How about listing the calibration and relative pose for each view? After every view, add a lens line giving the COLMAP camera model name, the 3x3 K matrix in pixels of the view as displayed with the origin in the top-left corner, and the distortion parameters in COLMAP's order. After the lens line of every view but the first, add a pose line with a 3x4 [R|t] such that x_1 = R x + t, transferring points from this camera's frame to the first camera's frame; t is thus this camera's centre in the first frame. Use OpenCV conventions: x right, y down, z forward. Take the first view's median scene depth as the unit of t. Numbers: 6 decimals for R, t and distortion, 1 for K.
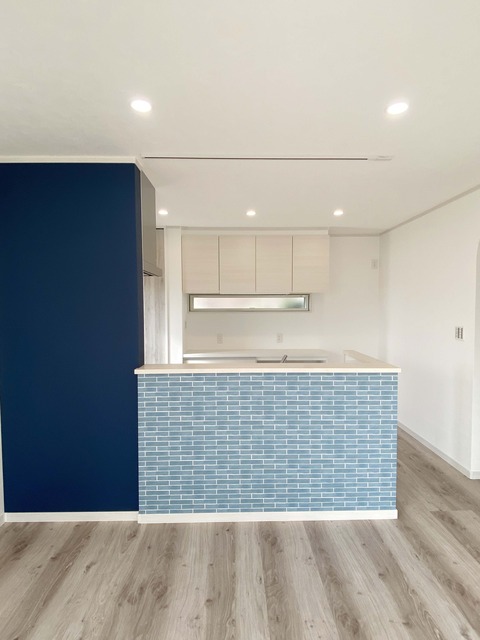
lens RADIAL K [[331.7, 0, 242.9], [0, 331.7, 318.5], [0, 0, 1]] dist [-0.003758, -0.001073]
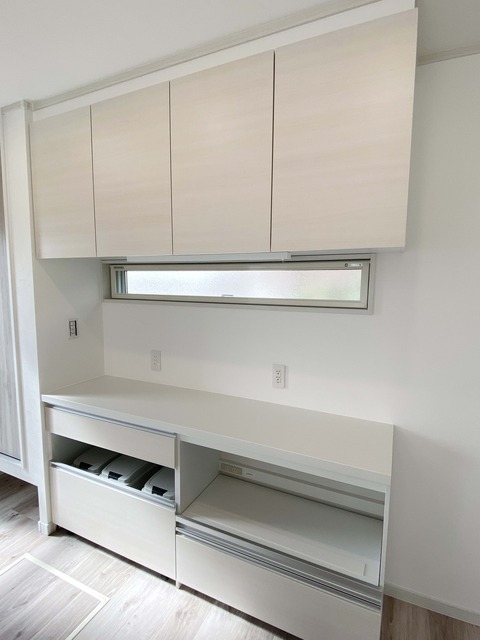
lens RADIAL K [[331.7, 0, 240.3], [0, 331.7, 319.7], [0, 0, 1]] dist [-0.003758, -0.001073]
pose [[0.893235, 0.061892, -0.445309, 0.265549], [-0.026678, 0.996031, 0.084921, -0.042432], [0.448797, -0.063974, 0.891341, 0.718168]]
